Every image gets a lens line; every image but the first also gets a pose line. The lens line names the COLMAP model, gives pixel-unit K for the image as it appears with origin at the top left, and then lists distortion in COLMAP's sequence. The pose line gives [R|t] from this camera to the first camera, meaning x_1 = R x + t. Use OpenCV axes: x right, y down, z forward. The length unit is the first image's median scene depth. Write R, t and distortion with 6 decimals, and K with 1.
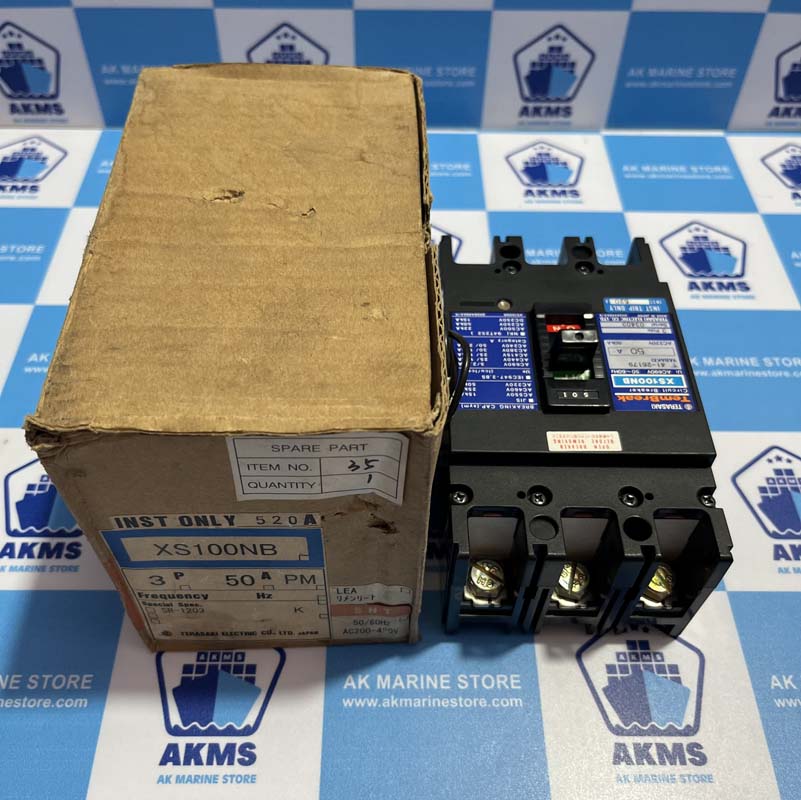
lens RADIAL K [[848.3, 0, 400.7], [0, 848.3, 407.5], [0, 0, 1]] dist [0.033316, 0.000000]
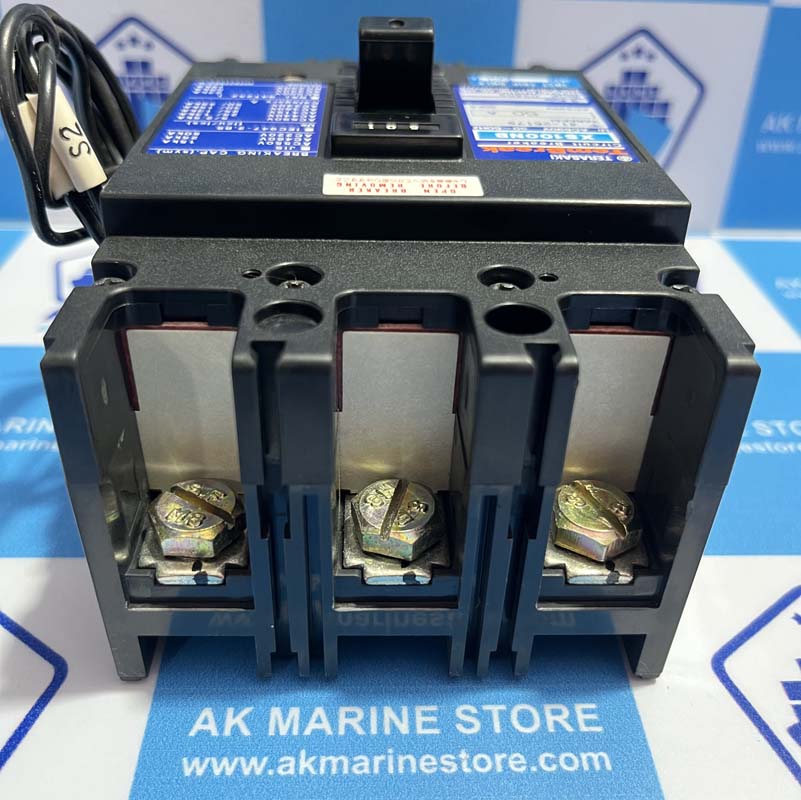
lens RADIAL K [[848.3, 0, 398.9], [0, 848.3, 391.9], [0, 0, 1]] dist [0.033316, 0.000000]
pose [[0.999538, -0.006459, 0.029702, 0.175776], [0.015287, 0.951404, -0.307564, 0.253034], [-0.026272, 0.307876, 0.951064, 0.528444]]
